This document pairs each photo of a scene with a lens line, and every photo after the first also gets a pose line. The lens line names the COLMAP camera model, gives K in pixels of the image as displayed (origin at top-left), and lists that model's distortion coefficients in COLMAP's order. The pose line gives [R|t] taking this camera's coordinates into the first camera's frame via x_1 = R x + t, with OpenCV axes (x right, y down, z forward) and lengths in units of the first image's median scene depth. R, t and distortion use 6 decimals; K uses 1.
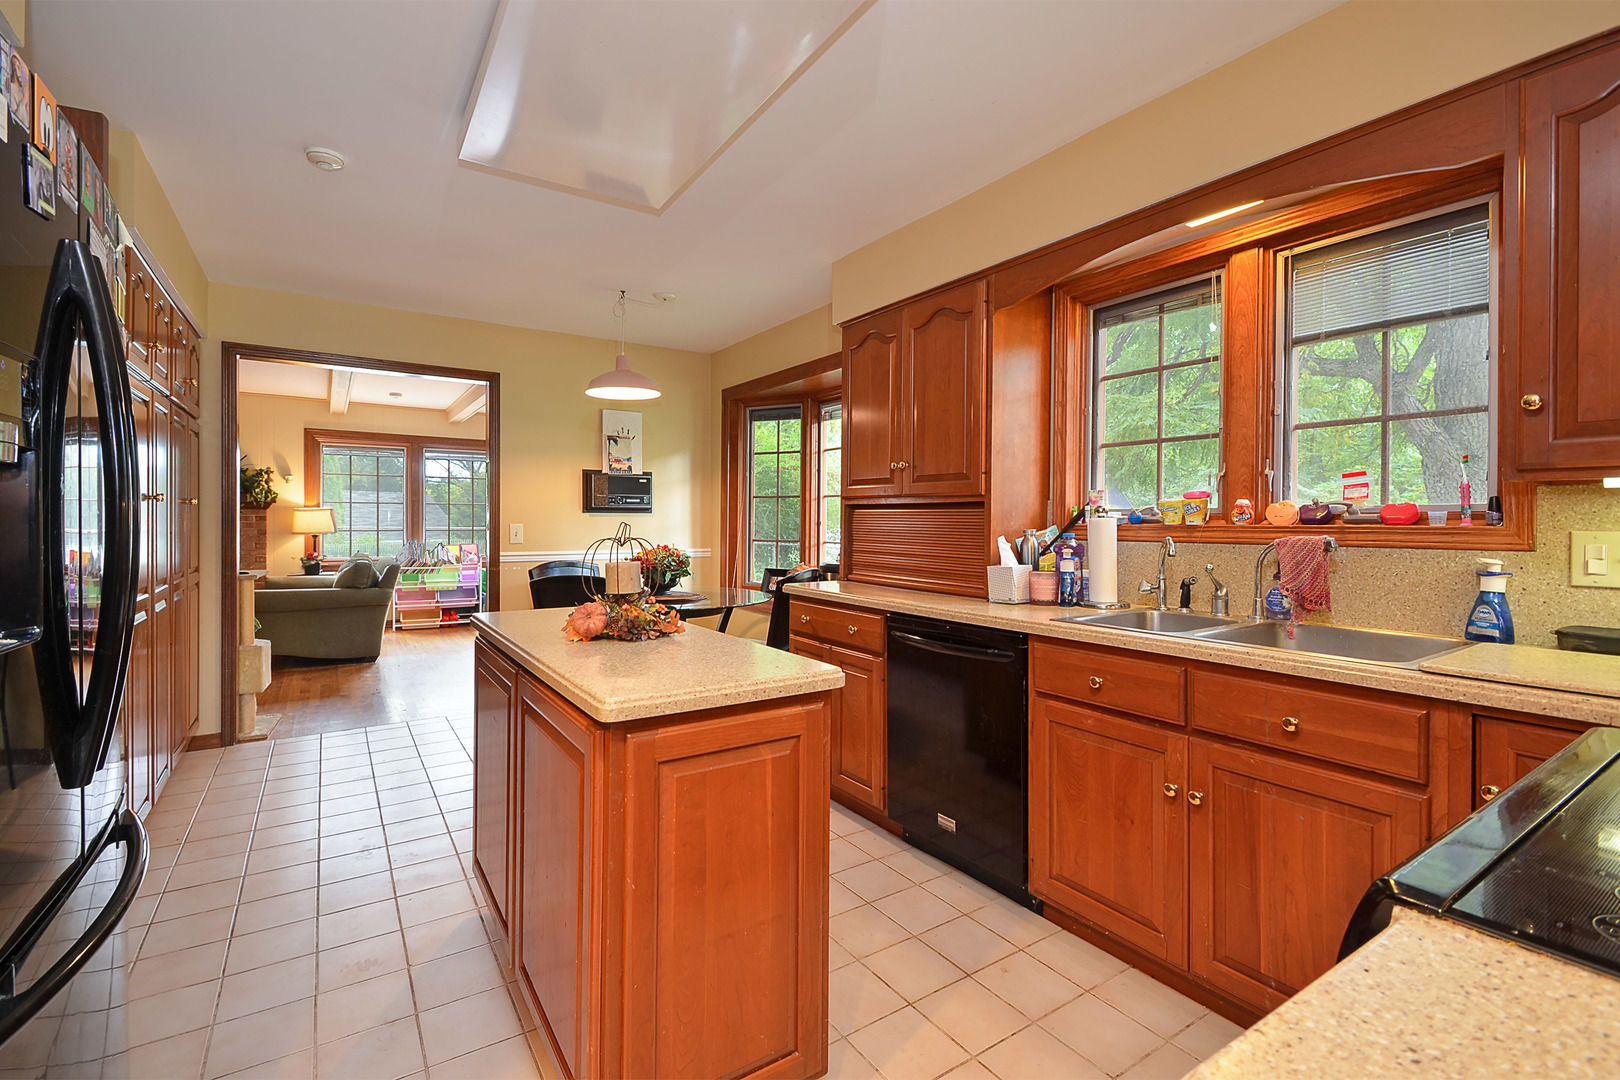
lens RADIAL K [[701.8, 0, 802.1], [0, 701.8, 527.7], [0, 0, 1]] dist [0.000780, -0.000111]
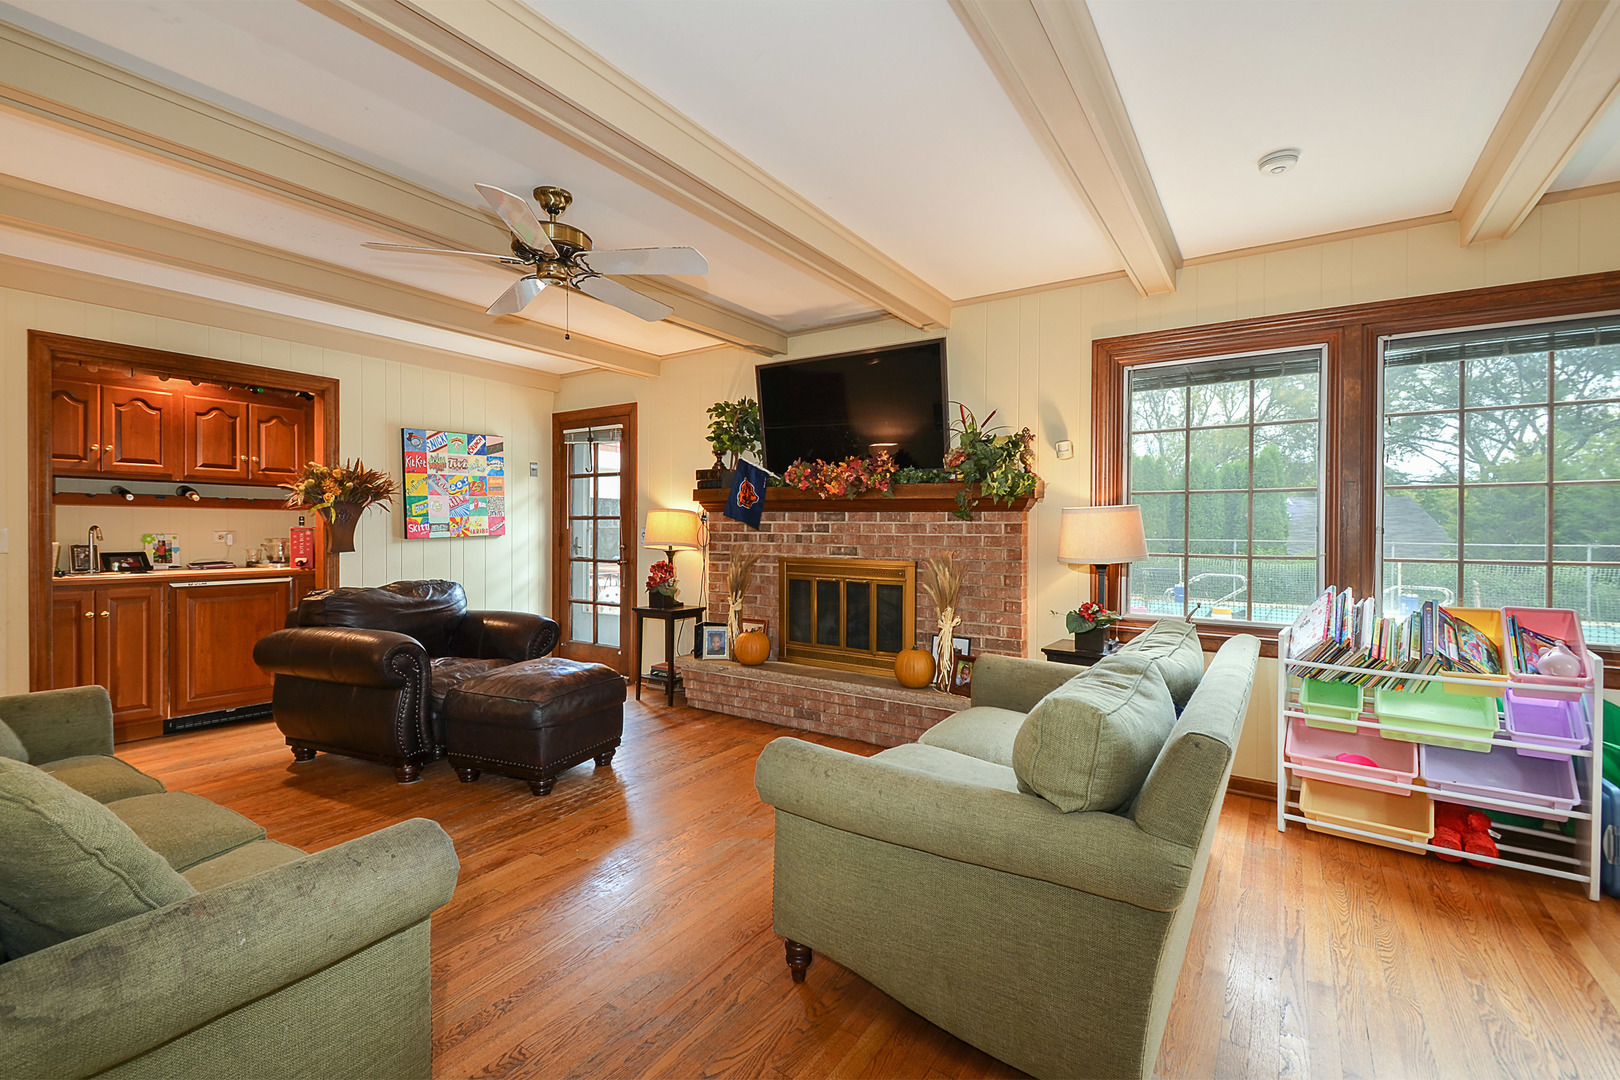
lens RADIAL K [[701.8, 0, 801.7], [0, 701.8, 529.5], [0, 0, 1]] dist [0.000780, -0.000111]
pose [[0.369222, 0.000468, -0.929341, -0.319628], [-0.009173, 0.999953, -0.003141, -0.009035], [0.929296, 0.009685, 0.369209, 0.606673]]
